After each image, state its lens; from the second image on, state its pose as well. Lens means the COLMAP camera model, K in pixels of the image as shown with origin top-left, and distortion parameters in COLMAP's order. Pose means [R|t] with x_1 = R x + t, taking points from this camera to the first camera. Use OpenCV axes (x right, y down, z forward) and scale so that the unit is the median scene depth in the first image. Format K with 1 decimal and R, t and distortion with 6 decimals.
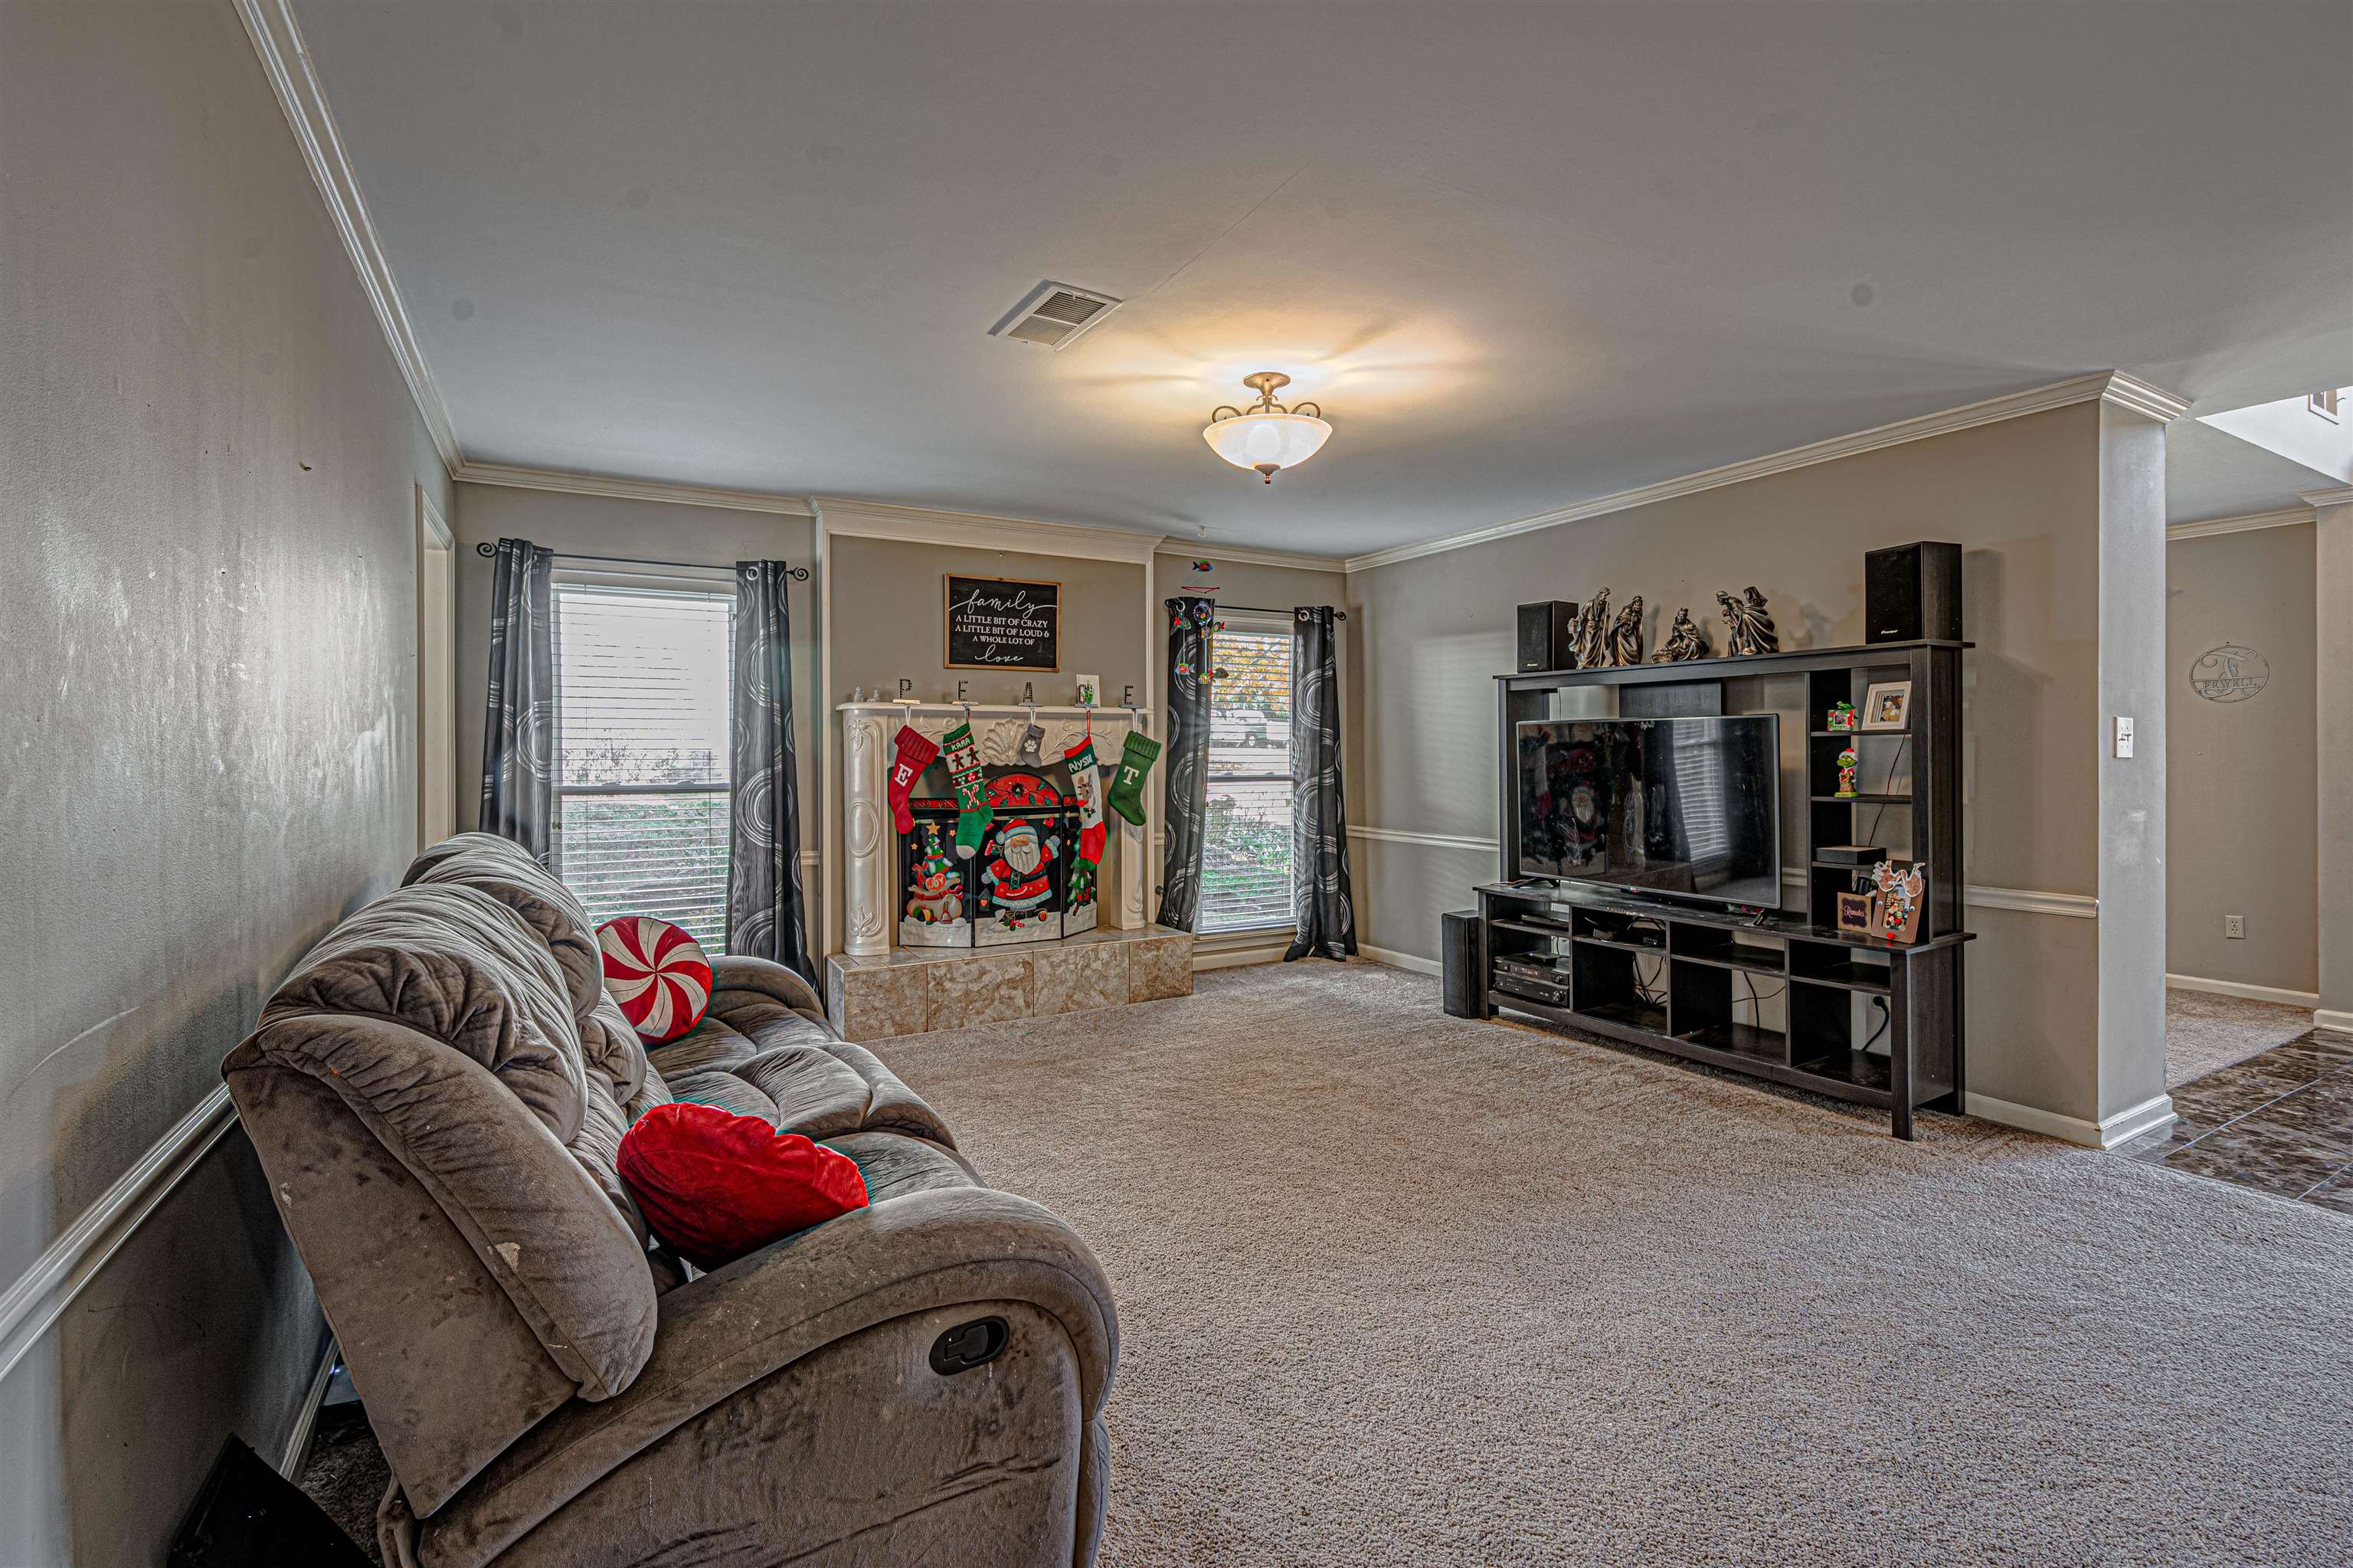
lens RADIAL K [[1046.4, 0, 1183.3], [0, 1046.4, 754.5], [0, 0, 1]] dist [-0.001611, 0.000248]
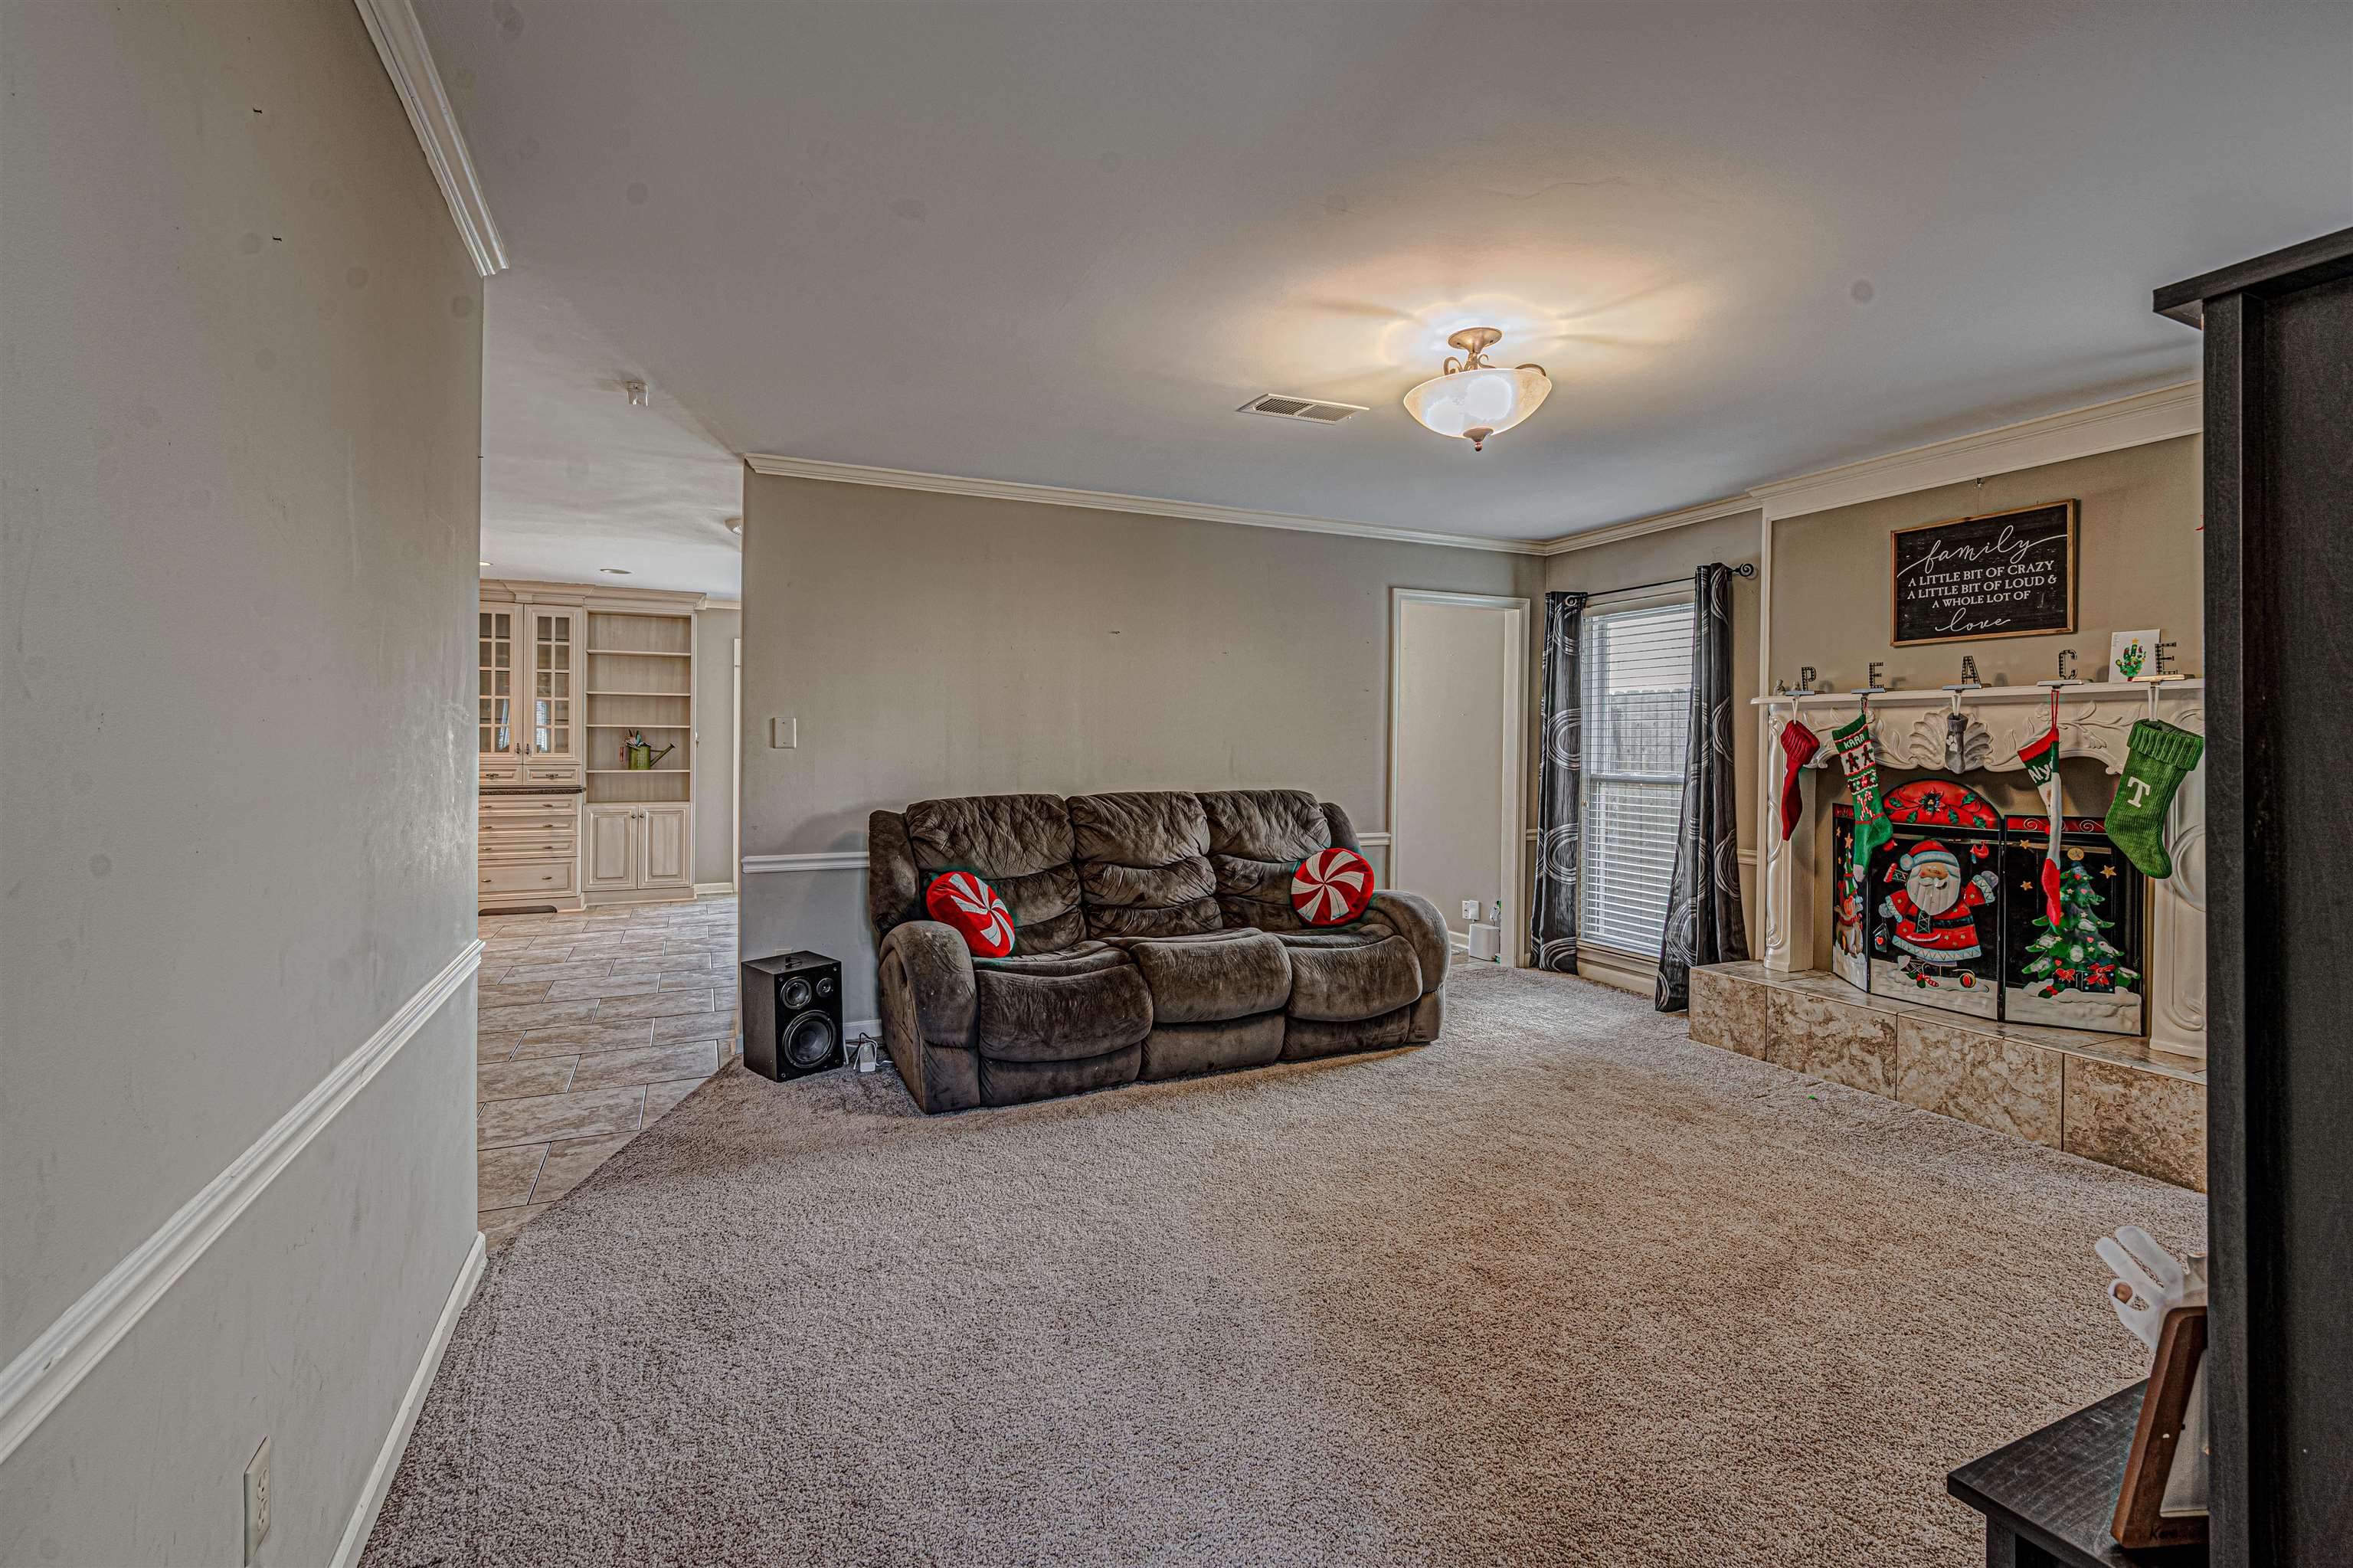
lens RADIAL K [[1046.4, 0, 1183.3], [0, 1046.4, 754.5], [0, 0, 1]] dist [-0.001611, 0.000248]
pose [[-0.091229, 0.012501, -0.995751, 0.636929], [-0.009447, 0.999865, 0.013418, -0.005480], [0.995785, 0.010631, -0.091099, 0.533416]]
